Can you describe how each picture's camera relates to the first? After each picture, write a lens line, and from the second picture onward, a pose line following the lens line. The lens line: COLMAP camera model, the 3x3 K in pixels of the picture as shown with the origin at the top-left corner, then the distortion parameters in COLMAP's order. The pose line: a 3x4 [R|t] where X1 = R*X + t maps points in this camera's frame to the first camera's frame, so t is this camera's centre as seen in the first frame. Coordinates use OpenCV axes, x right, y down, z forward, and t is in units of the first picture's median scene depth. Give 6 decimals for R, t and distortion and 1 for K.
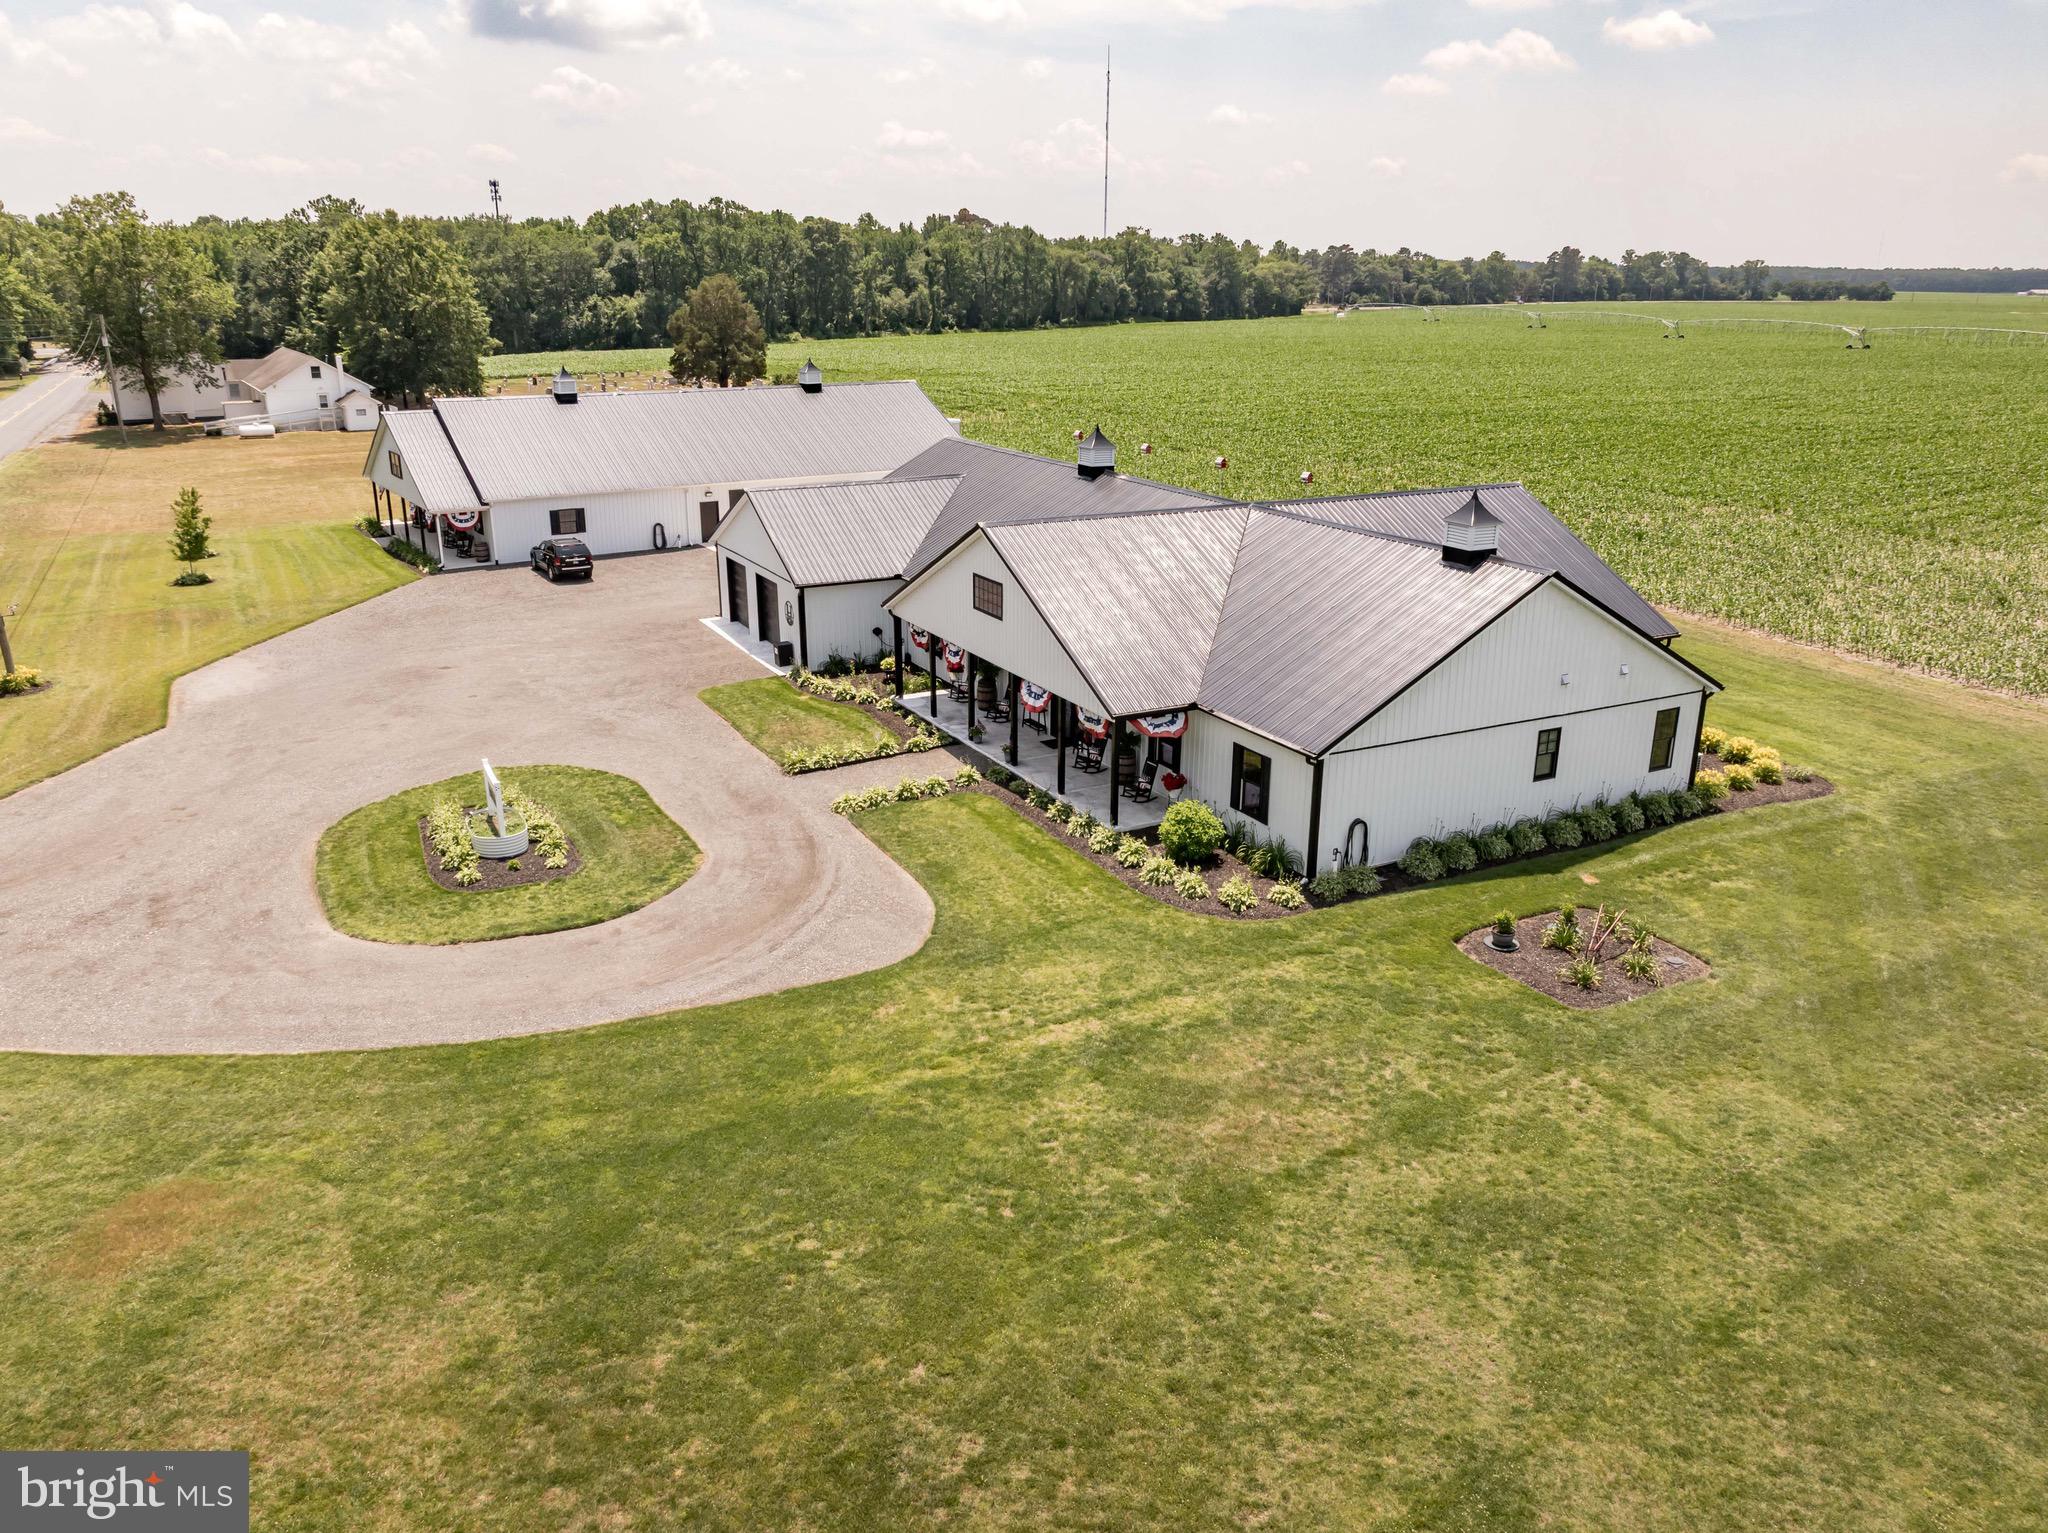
lens RADIAL K [[1511.8, 0, 1029.5], [0, 1511.8, 787.3], [0, 0, 1]] dist [-0.042311, 0.034216]
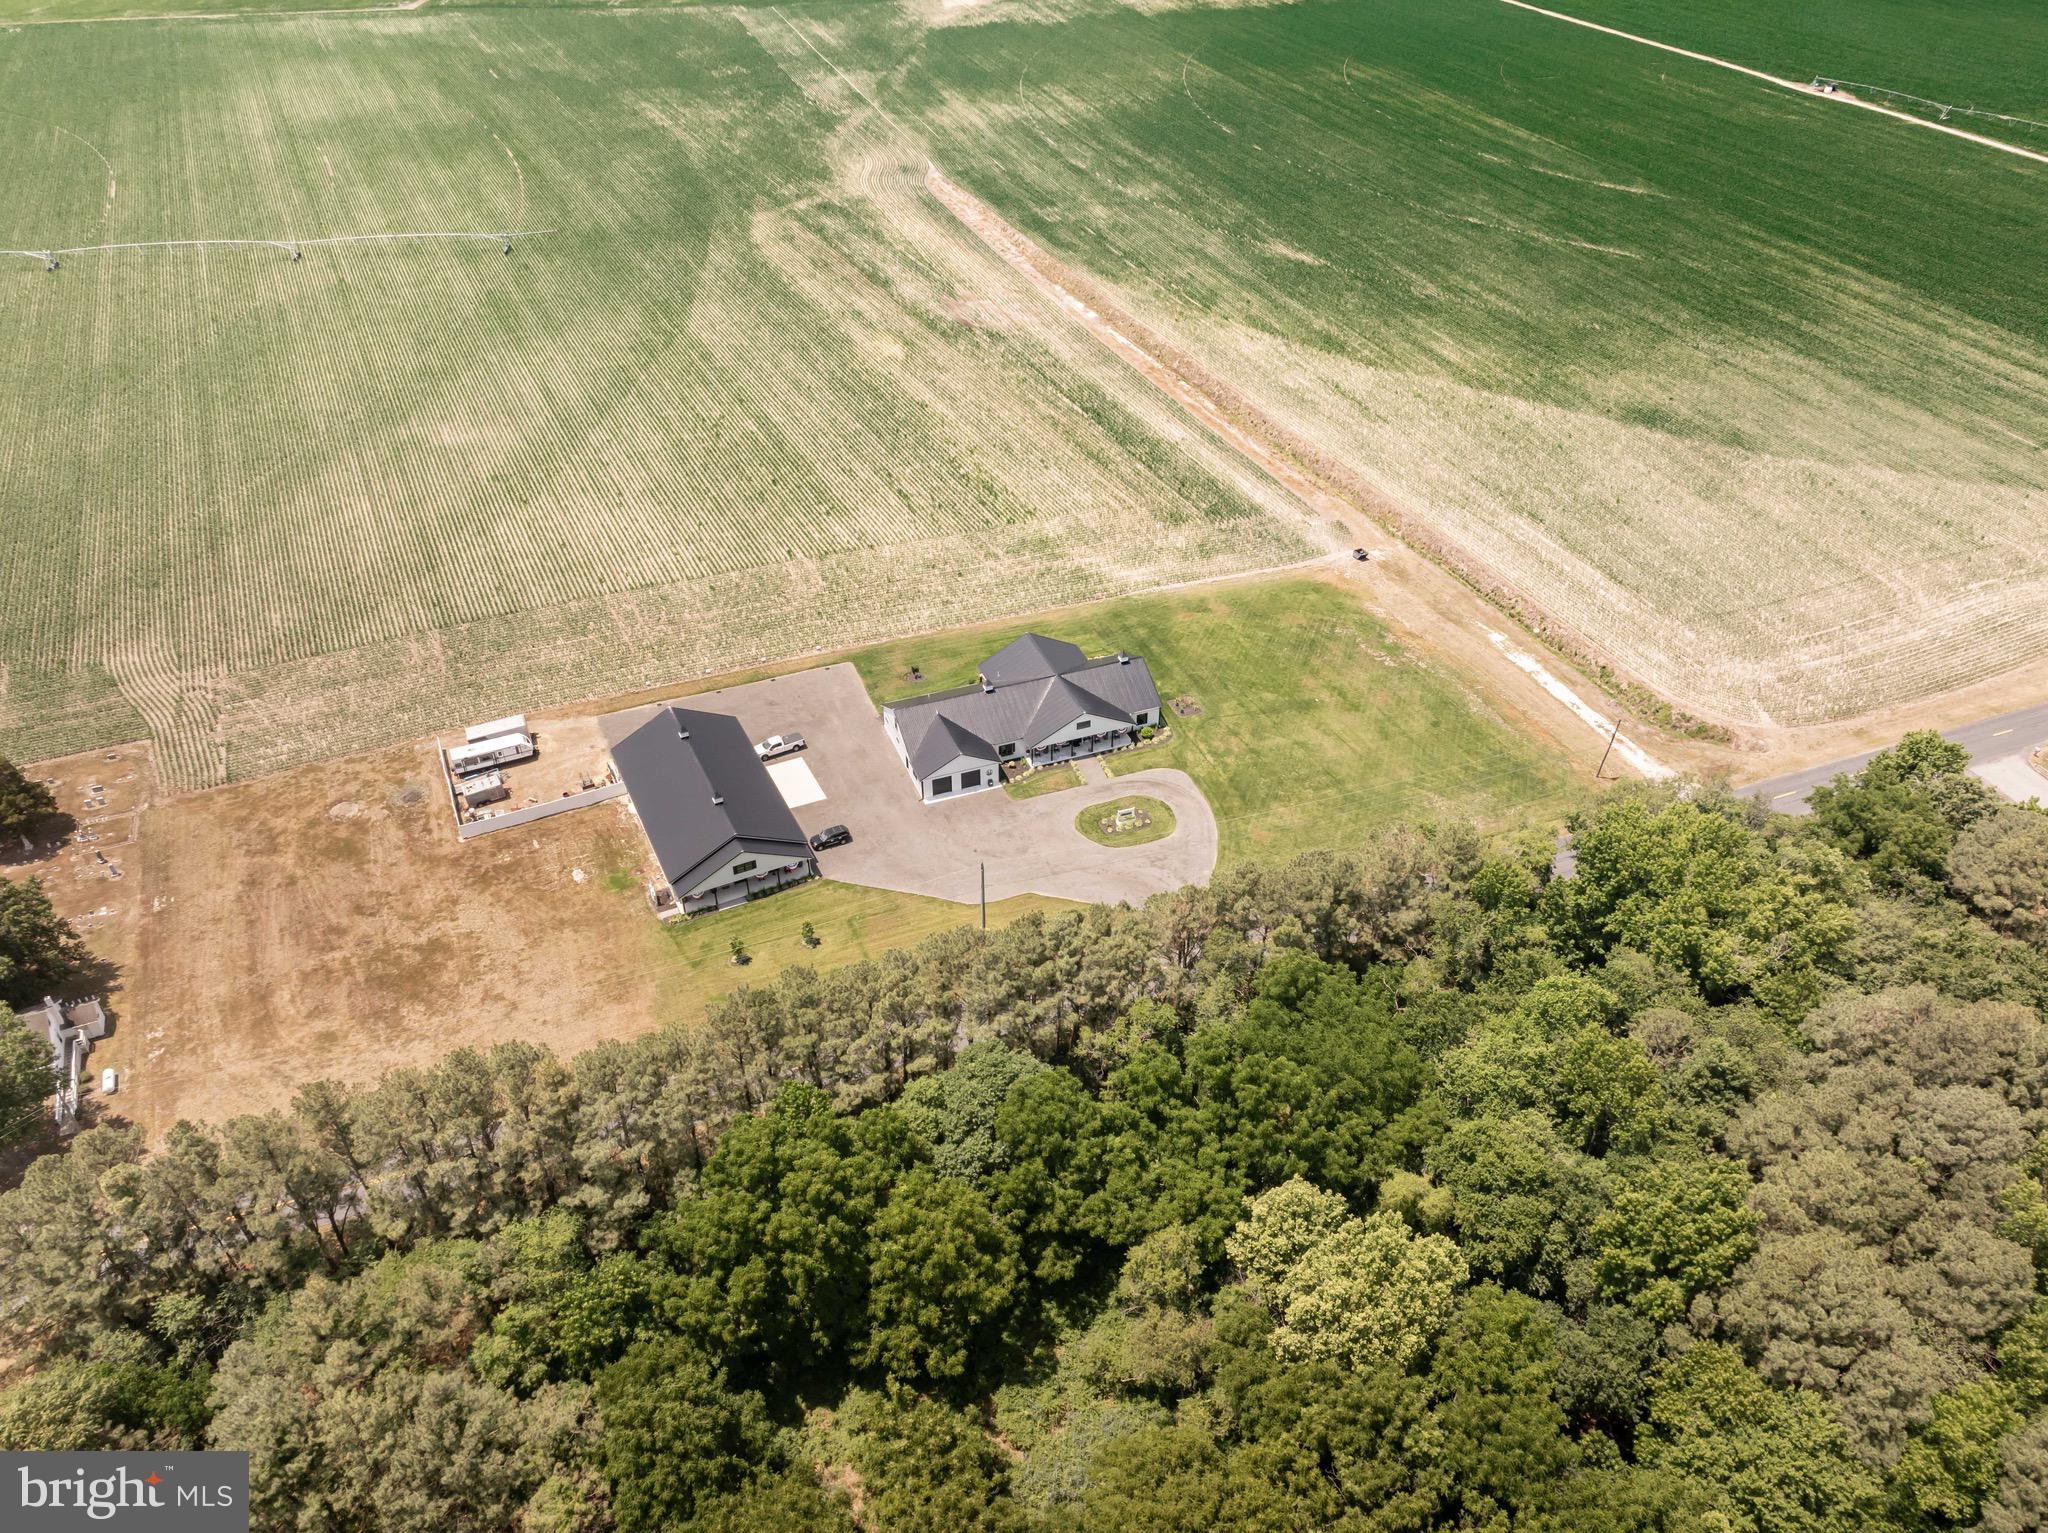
lens RADIAL K [[1435.5, 0, 1028.9], [0, 1435.5, 764.0], [0, 0, 1]] dist [-0.035477, 0.024560]
pose [[0.120924, -0.601790, 0.789447, -3.728377], [0.321459, 0.776168, 0.542427, -2.571688], [-0.939171, 0.188183, 0.287308, -0.040292]]
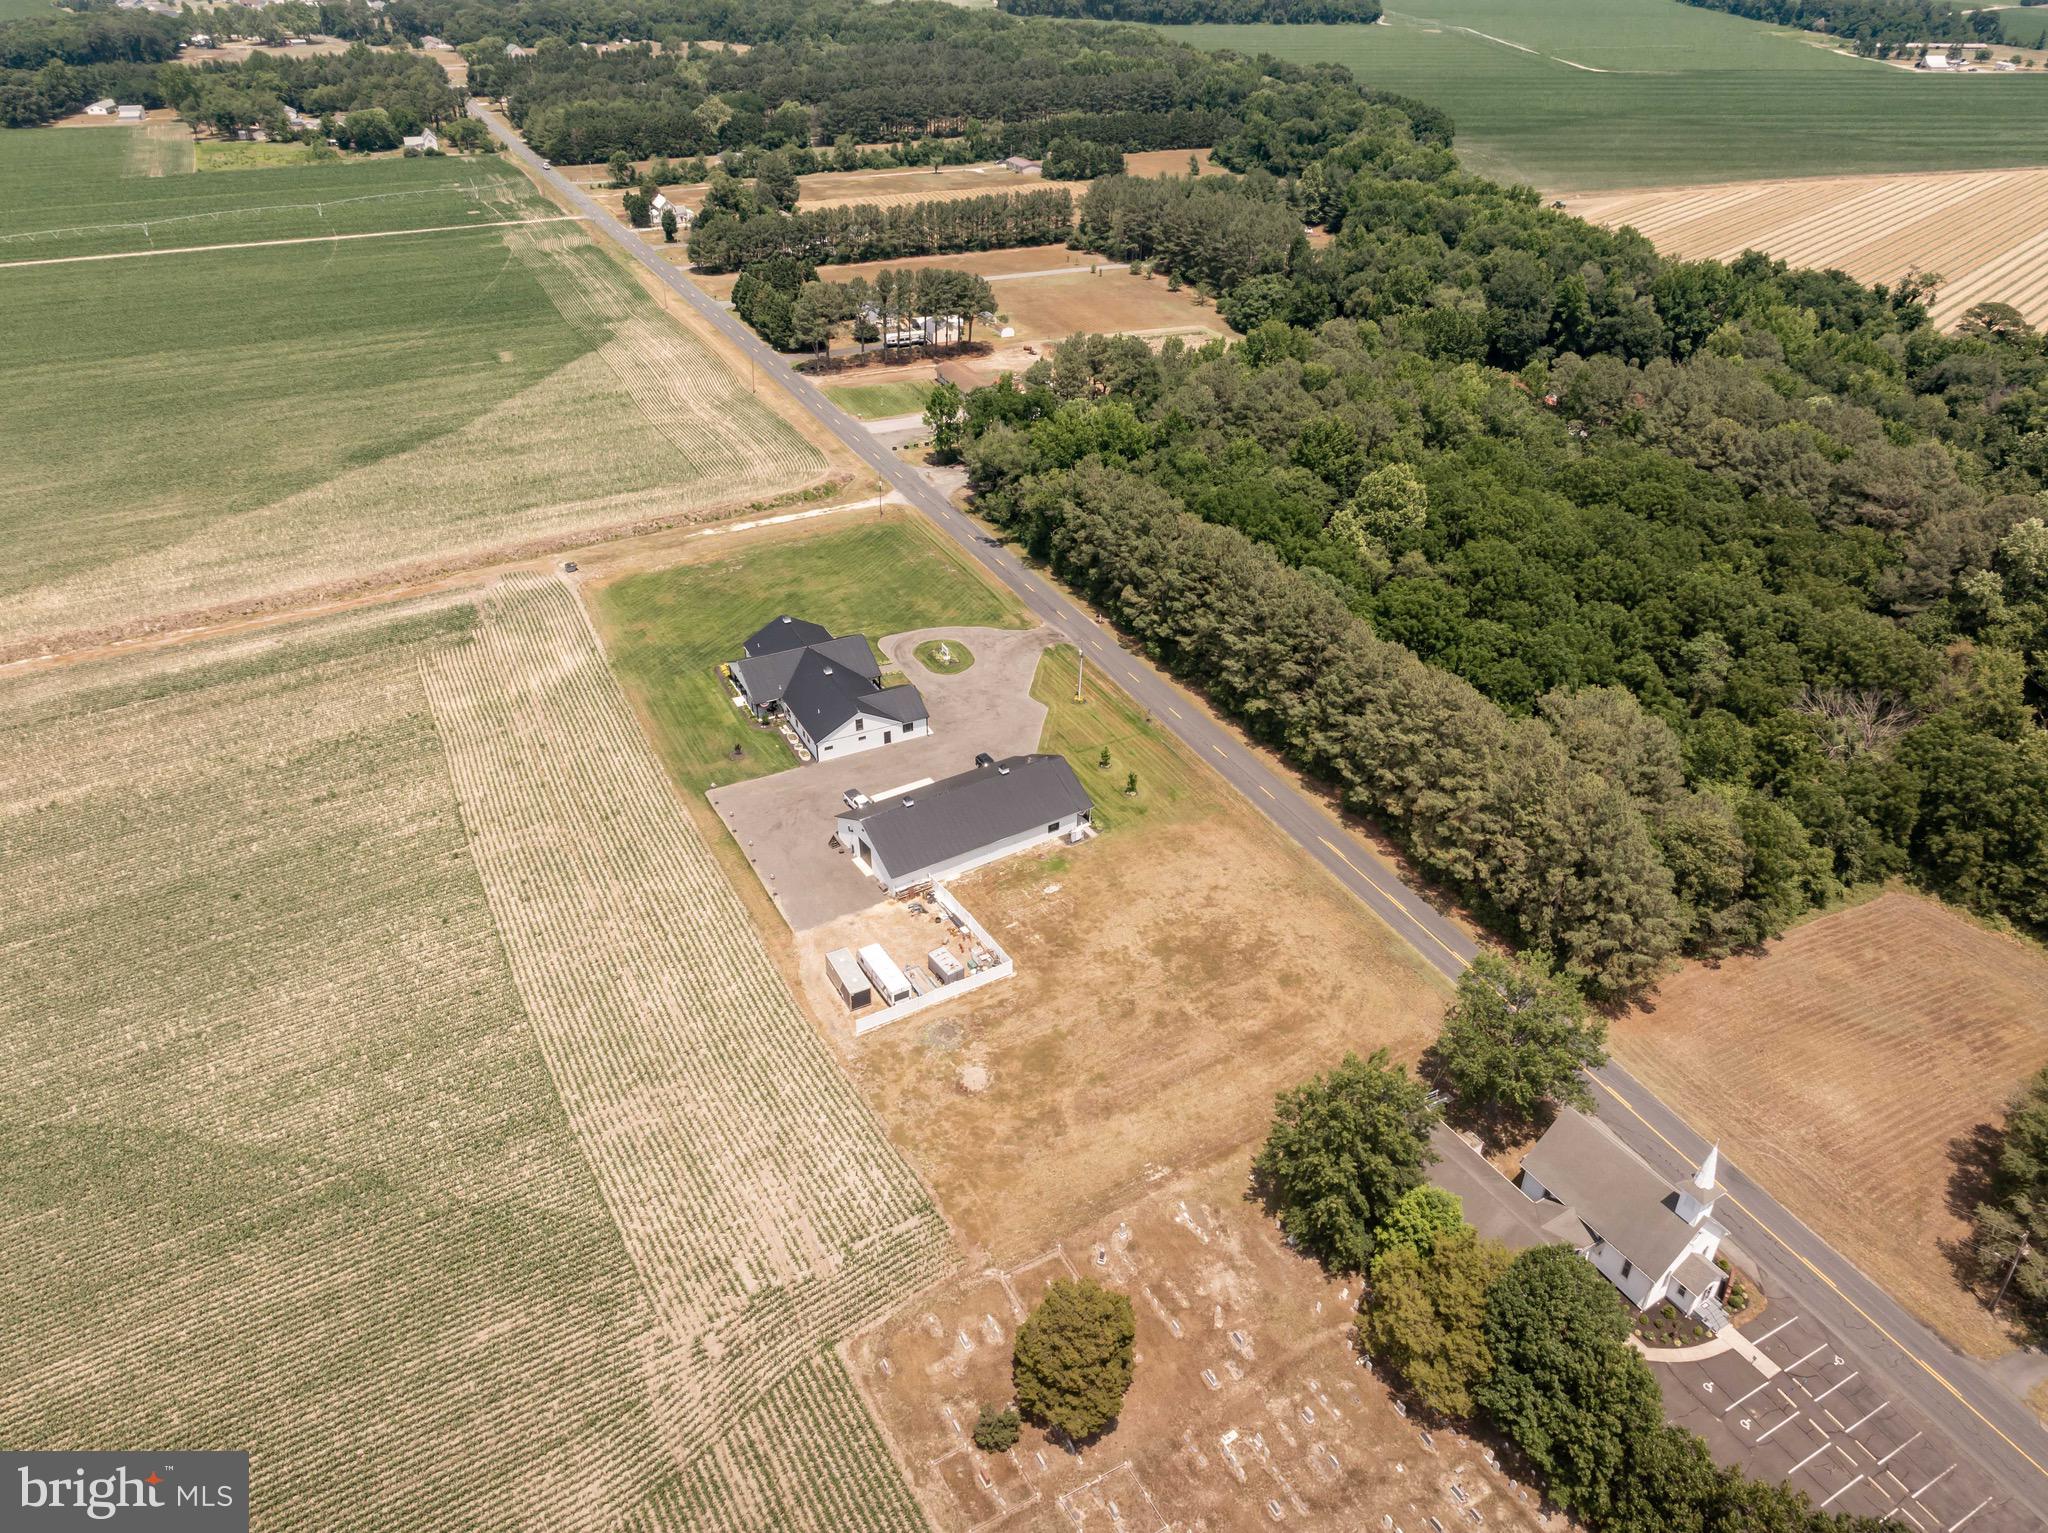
lens RADIAL K [[1435.5, 0, 1028.9], [0, 1435.5, 764.0], [0, 0, 1]] dist [-0.035477, 0.024560]
pose [[-0.999797, -0.017595, 0.009775, -0.753121], [-0.003422, 0.627136, 0.778902, -4.272733], [-0.019835, 0.778711, -0.627069, 4.997292]]
